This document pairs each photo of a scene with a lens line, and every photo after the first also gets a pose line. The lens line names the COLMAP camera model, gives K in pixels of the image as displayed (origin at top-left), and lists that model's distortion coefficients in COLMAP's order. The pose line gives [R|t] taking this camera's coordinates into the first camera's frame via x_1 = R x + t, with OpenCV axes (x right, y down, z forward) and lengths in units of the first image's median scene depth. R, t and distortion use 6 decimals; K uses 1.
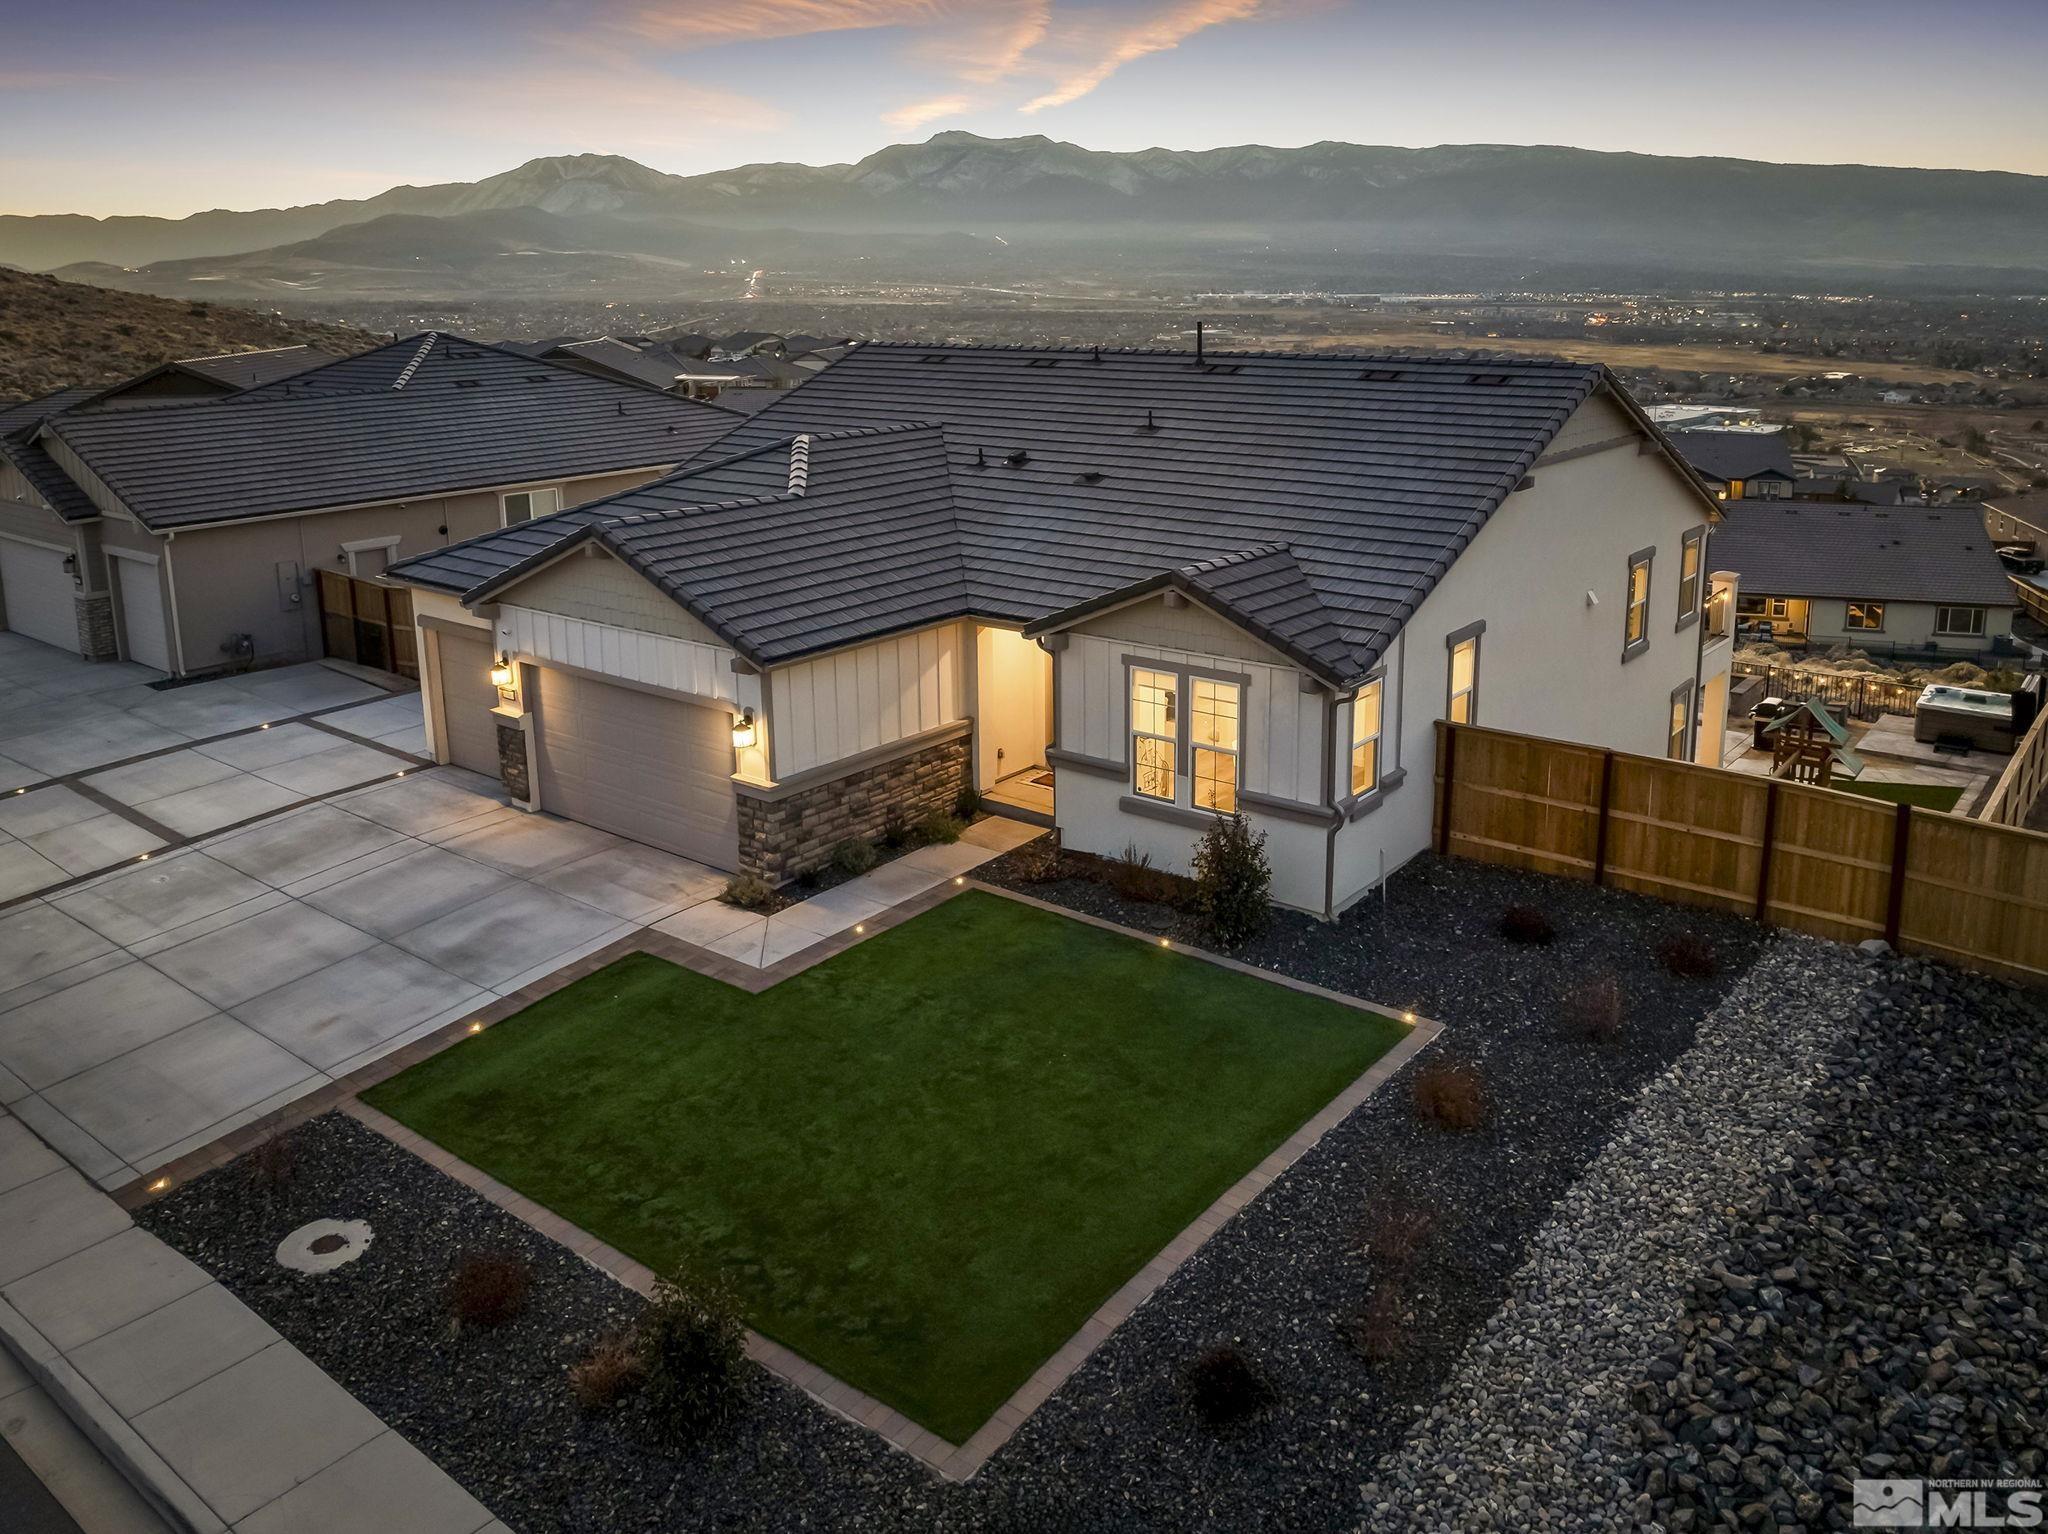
lens RADIAL K [[1592.9, 0, 1017.0], [0, 1592.9, 685.2], [0, 0, 1]] dist [-0.040114, 0.002185]
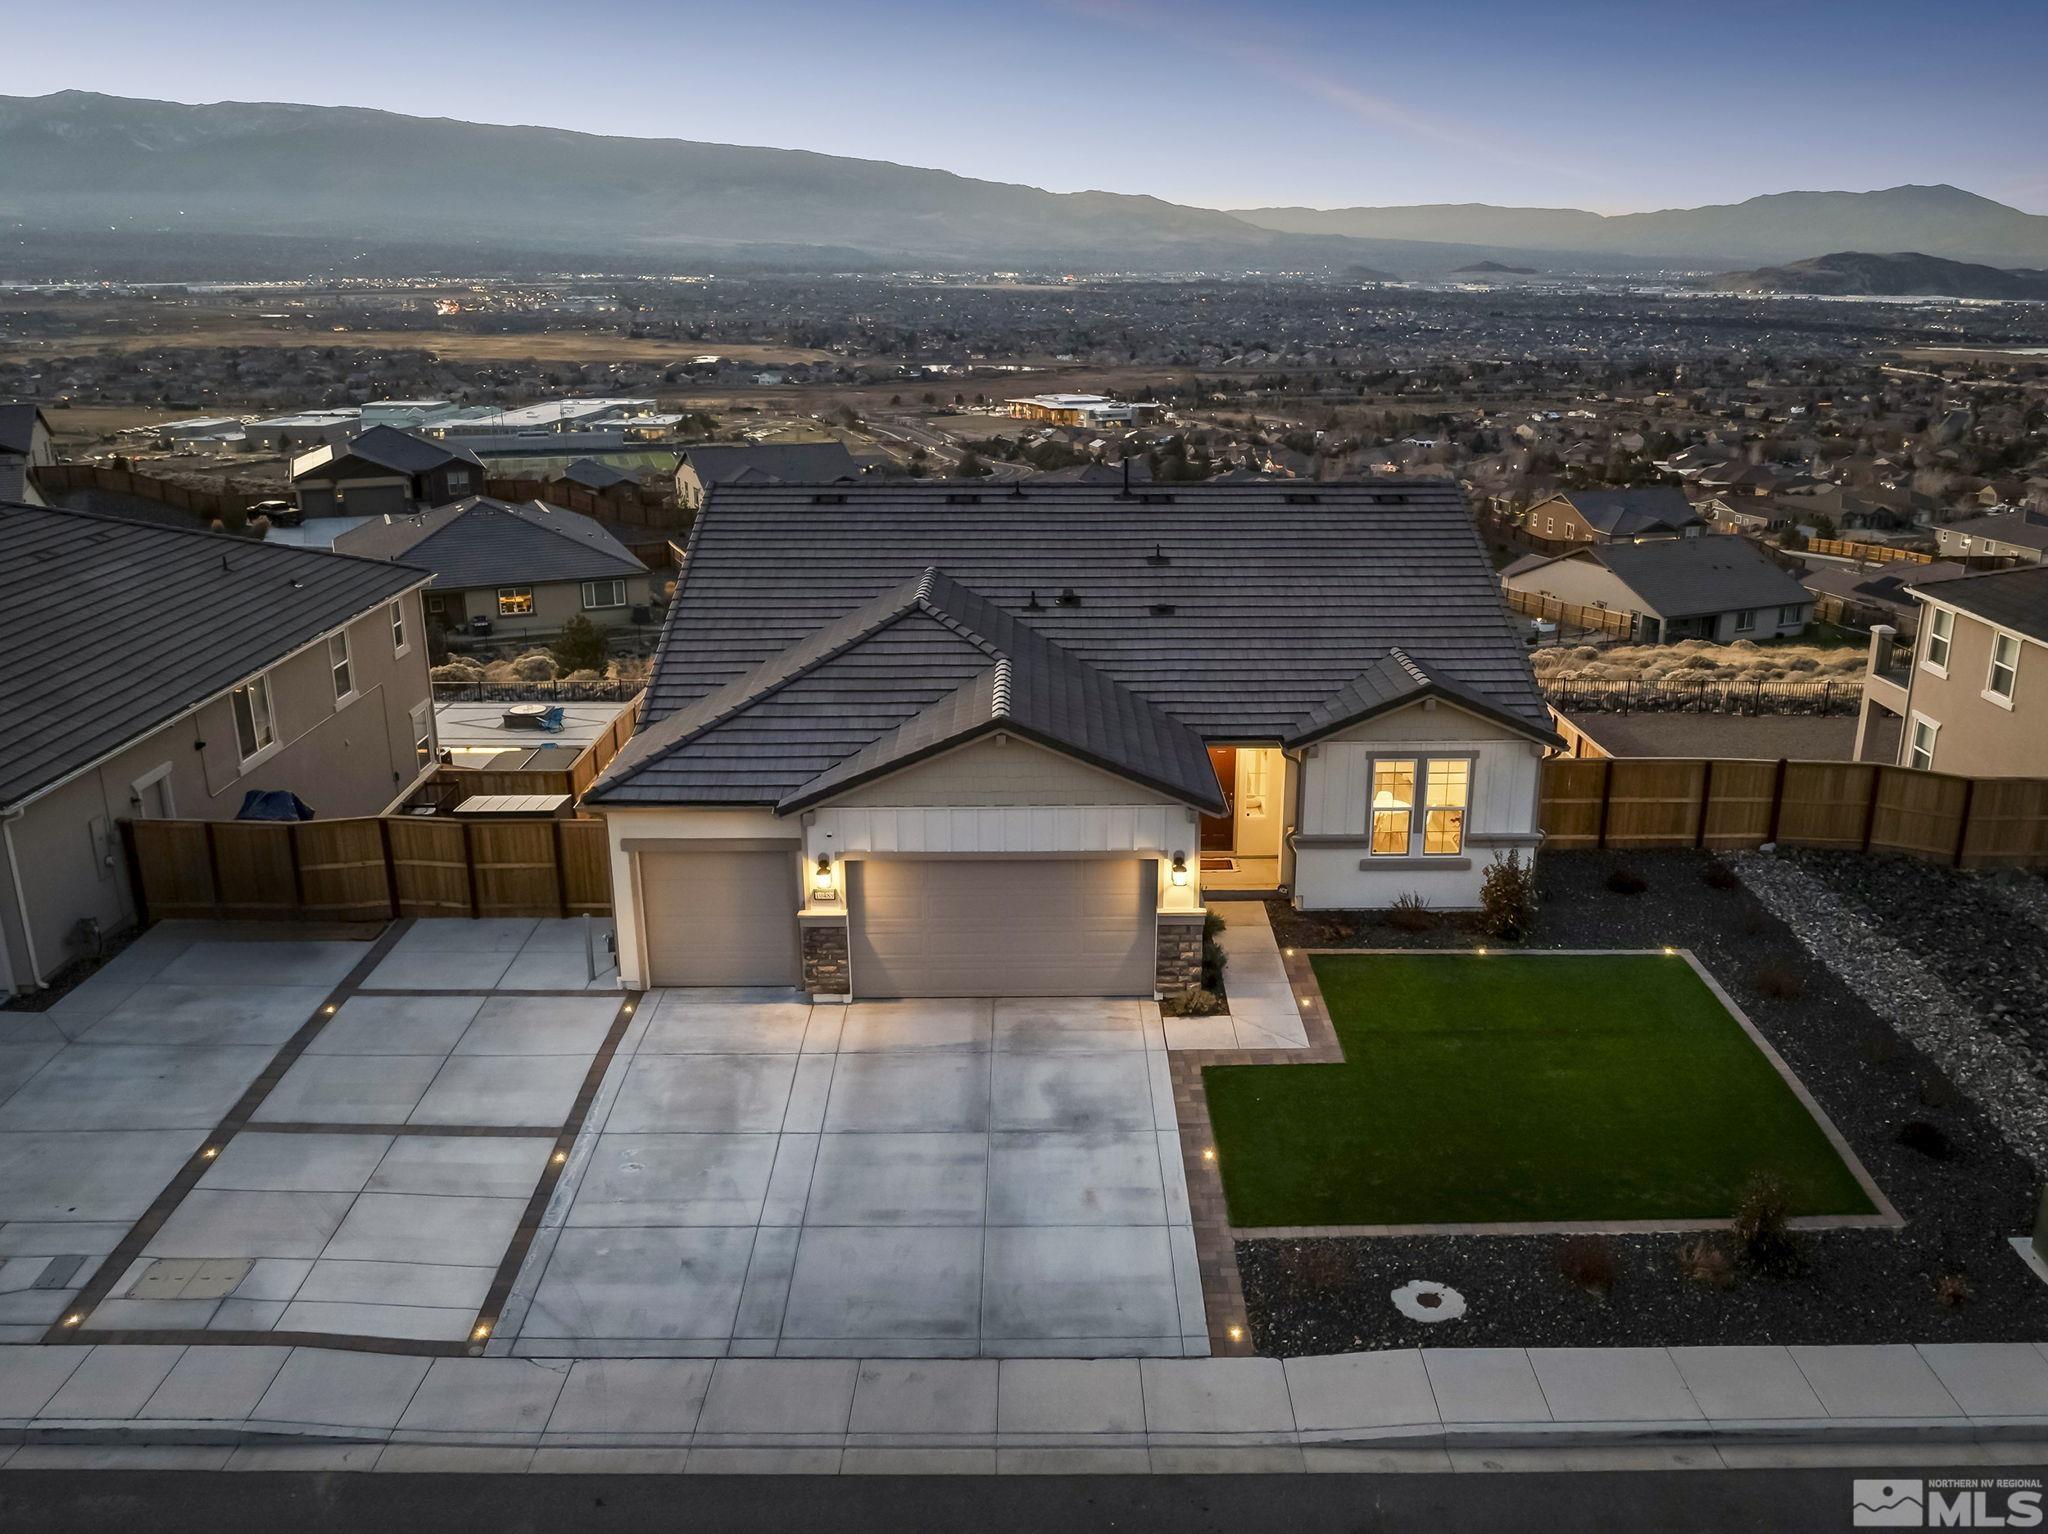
lens RADIAL K [[1660.4, 0, 1081.5], [0, 1660.4, 916.7], [0, 0, 1]] dist [-0.029601, 0.006735]
pose [[0.767813, -0.232749, 0.596901, -0.966228], [0.154604, 0.971455, 0.179925, -0.170629], [-0.621740, -0.045866, 0.781880, 0.077763]]
